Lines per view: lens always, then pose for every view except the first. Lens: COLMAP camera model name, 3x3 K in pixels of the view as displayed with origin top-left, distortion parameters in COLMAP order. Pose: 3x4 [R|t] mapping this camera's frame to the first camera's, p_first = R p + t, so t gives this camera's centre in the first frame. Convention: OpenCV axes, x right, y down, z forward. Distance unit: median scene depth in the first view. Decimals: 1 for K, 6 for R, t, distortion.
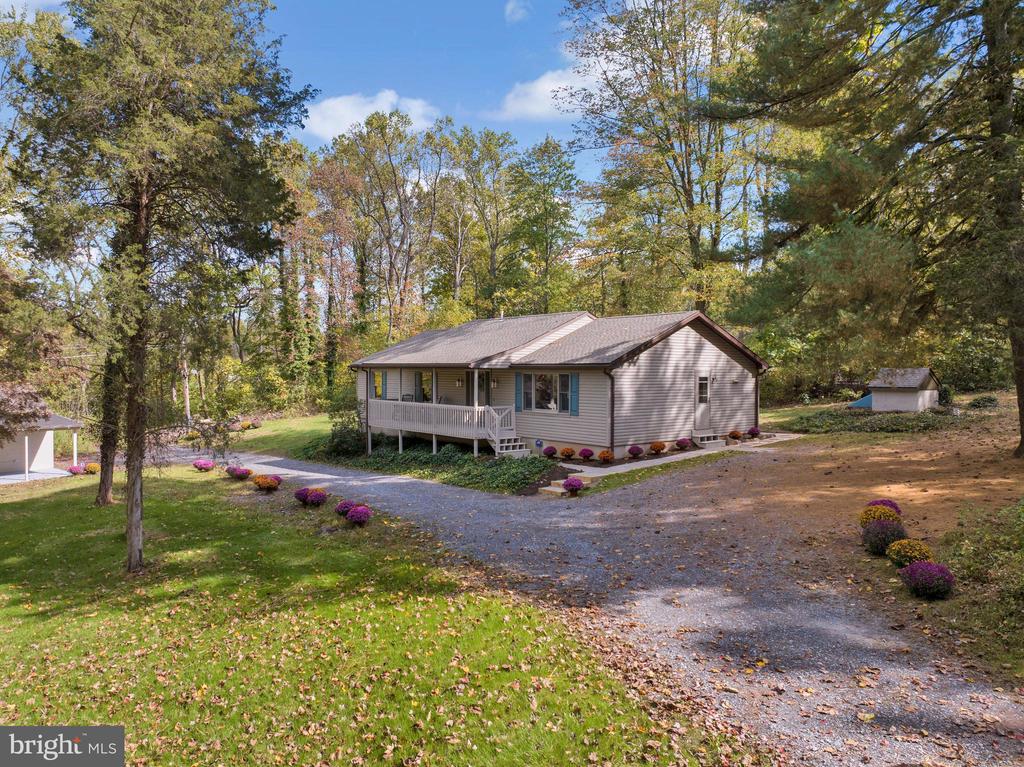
lens RADIAL K [[716.5, 0, 509.9], [0, 716.5, 381.7], [0, 0, 1]] dist [-0.036397, 0.005850]
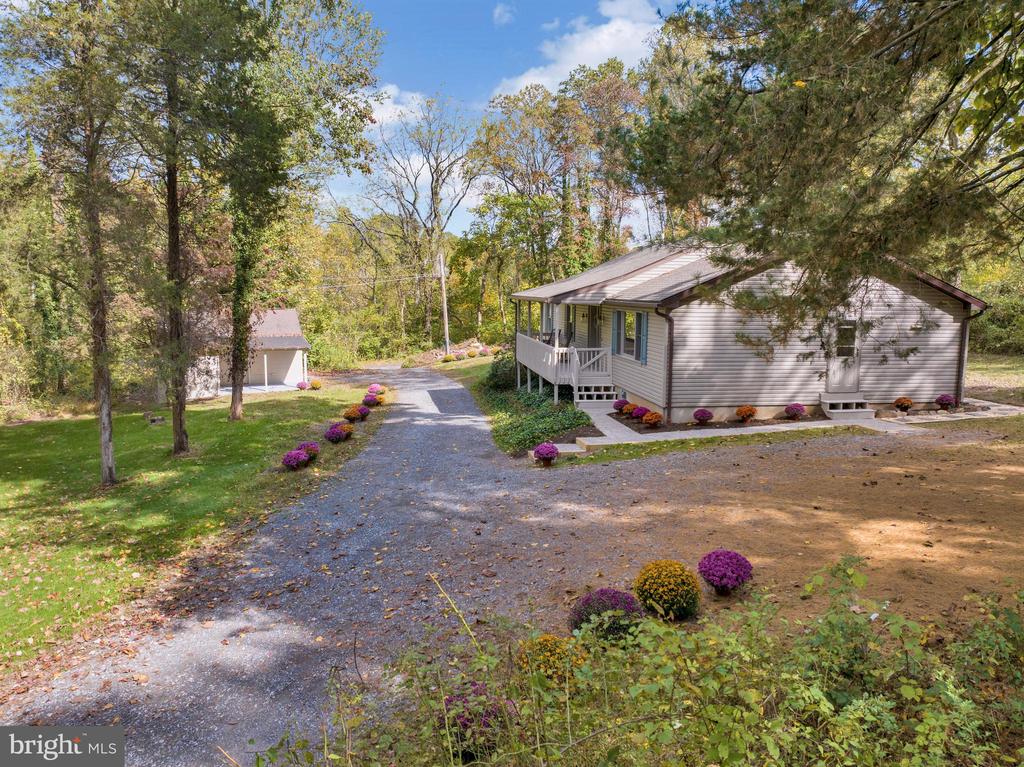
lens RADIAL K [[716.5, 0, 510.2], [0, 716.5, 380.3], [0, 0, 1]] dist [-0.036397, 0.005850]
pose [[0.855340, 0.066736, -0.513751, 0.354558], [-0.011725, 0.993908, 0.109588, -0.020580], [0.517934, -0.087711, 0.850912, 0.219186]]
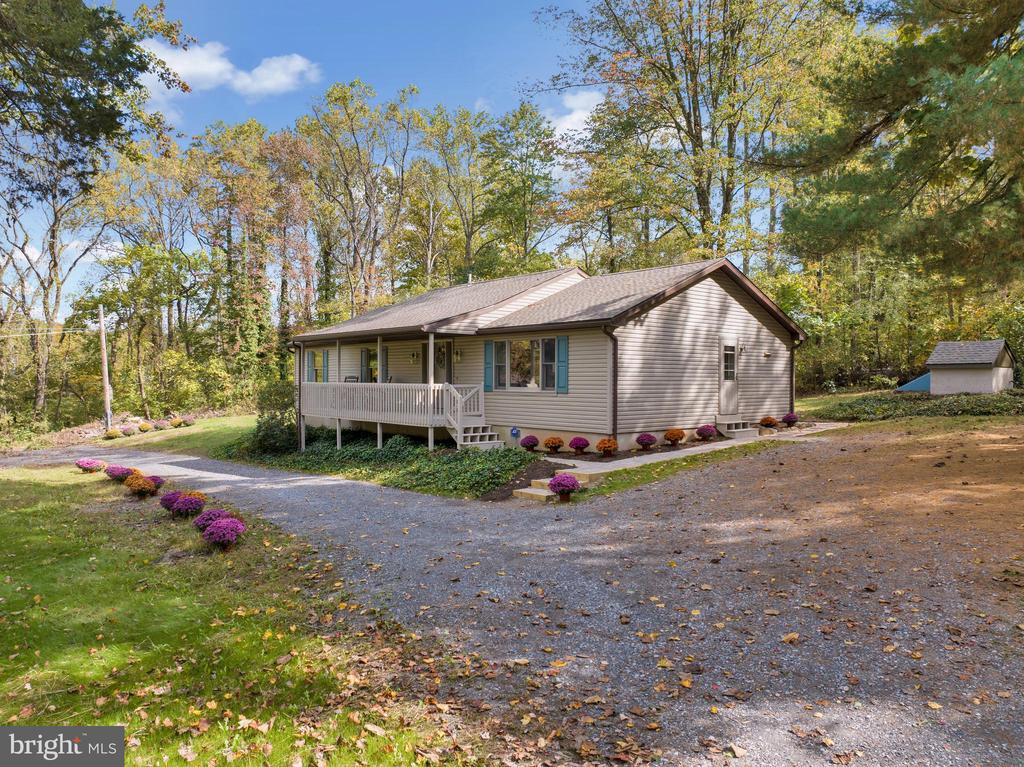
lens RADIAL K [[716.5, 0, 514.5], [0, 716.5, 381.4], [0, 0, 1]] dist [-0.036397, 0.005850]
pose [[0.999393, 0.001080, 0.034823, 0.013618], [-0.000618, 0.999912, -0.013282, 0.042038], [-0.034834, 0.013252, 0.999305, 0.245433]]
